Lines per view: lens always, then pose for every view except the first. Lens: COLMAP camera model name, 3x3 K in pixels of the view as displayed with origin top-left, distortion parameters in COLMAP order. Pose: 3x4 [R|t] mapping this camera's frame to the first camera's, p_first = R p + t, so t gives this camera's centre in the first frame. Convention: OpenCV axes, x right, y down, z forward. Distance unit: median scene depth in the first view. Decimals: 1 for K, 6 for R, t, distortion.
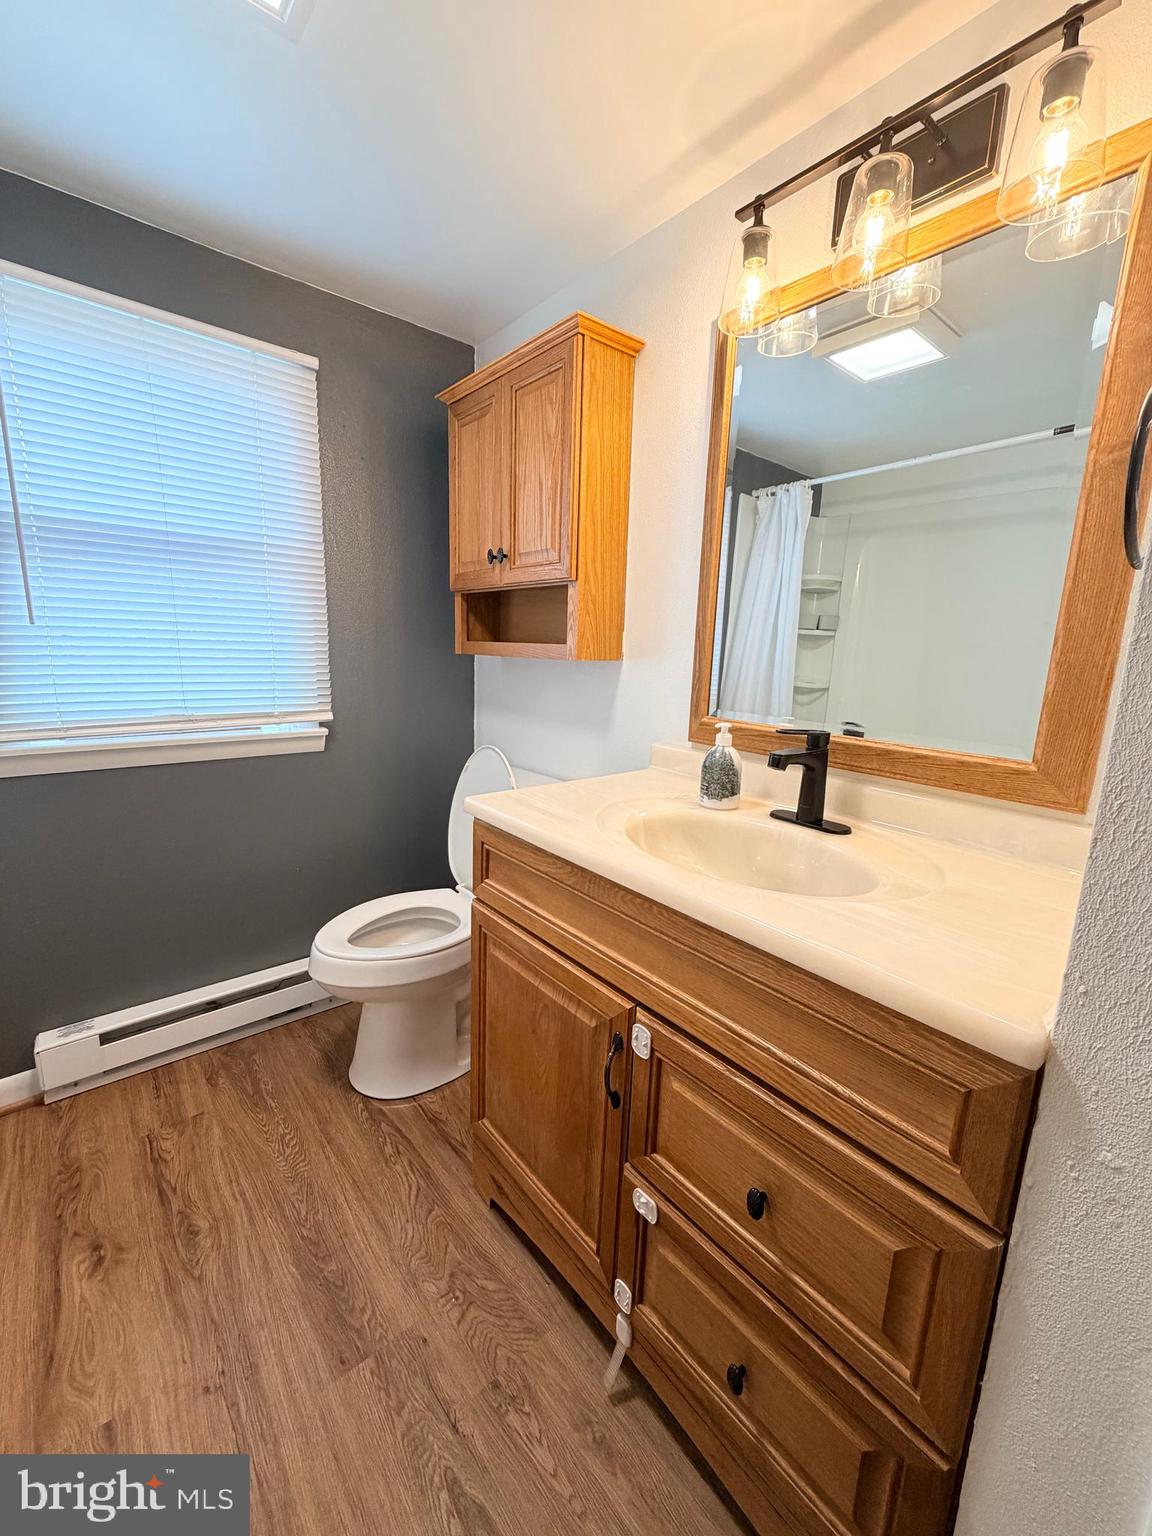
lens RADIAL K [[611.5, 0, 572.1], [0, 611.5, 764.6], [0, 0, 1]] dist [0.002082, -0.000401]
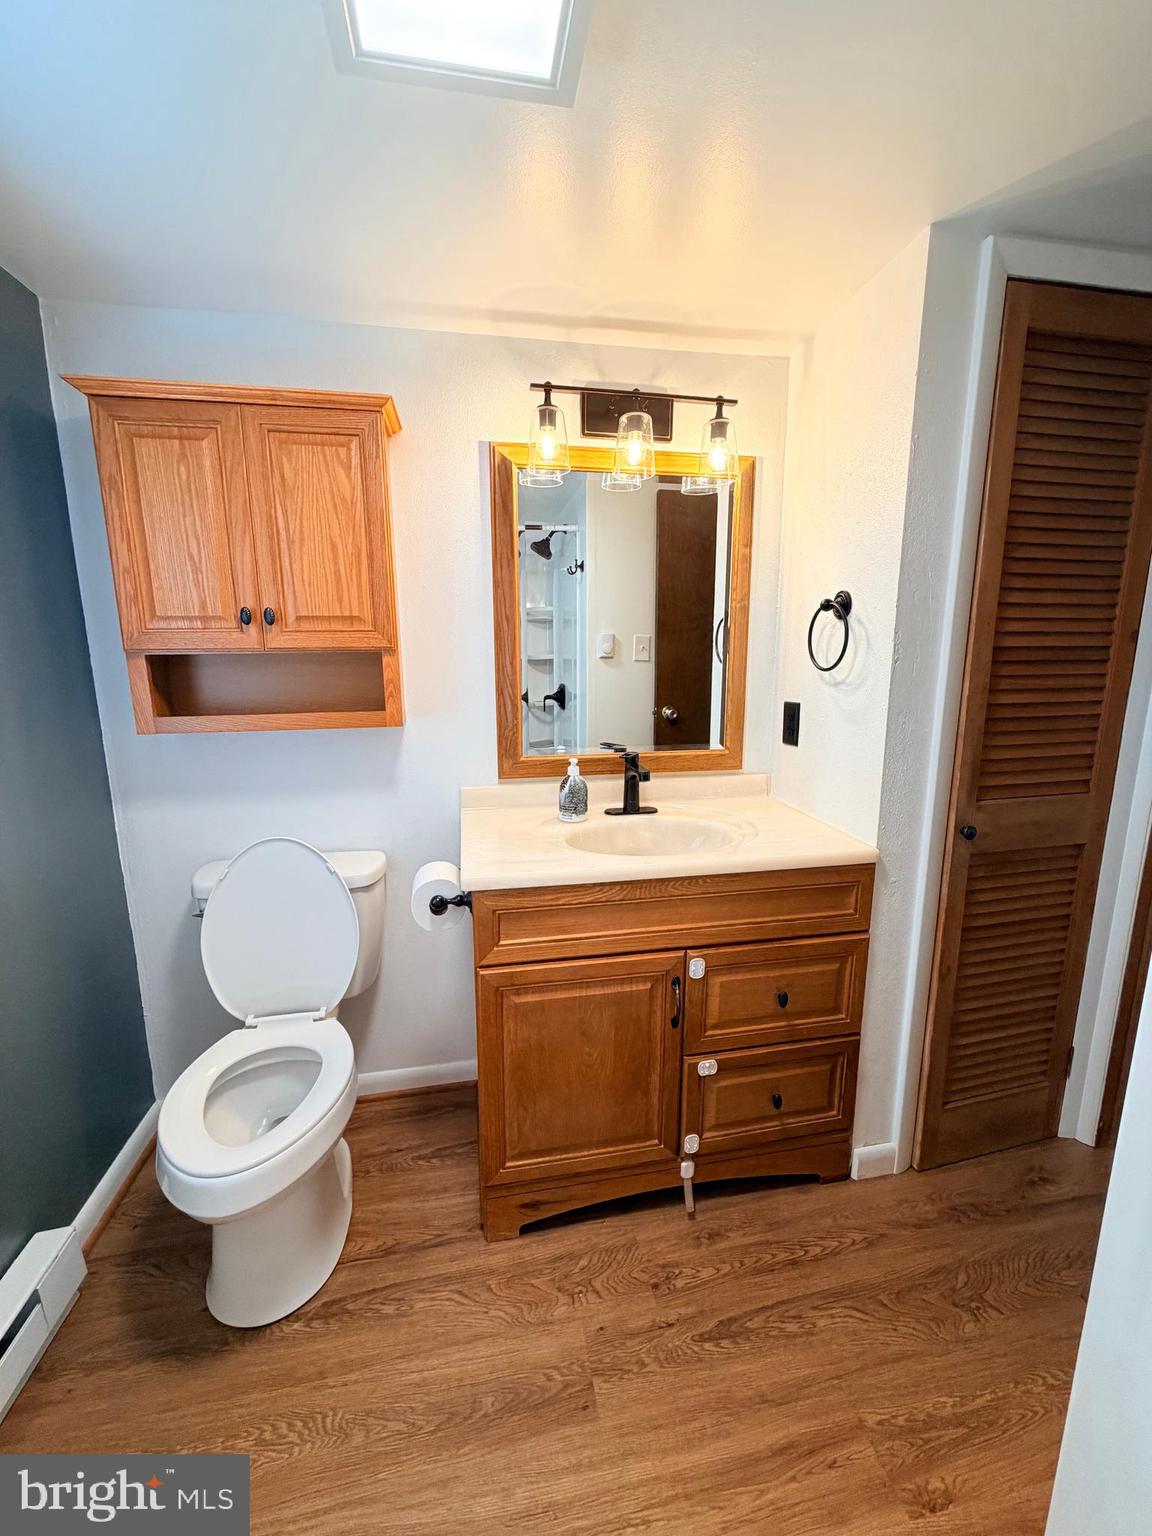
lens RADIAL K [[611.5, 0, 579.2], [0, 611.5, 767.0], [0, 0, 1]] dist [0.002082, -0.000401]
pose [[0.489672, -0.199508, 0.848774, -1.014390], [0.191514, 0.974307, 0.118527, -0.234284], [-0.850614, 0.104513, 0.515300, 0.323282]]
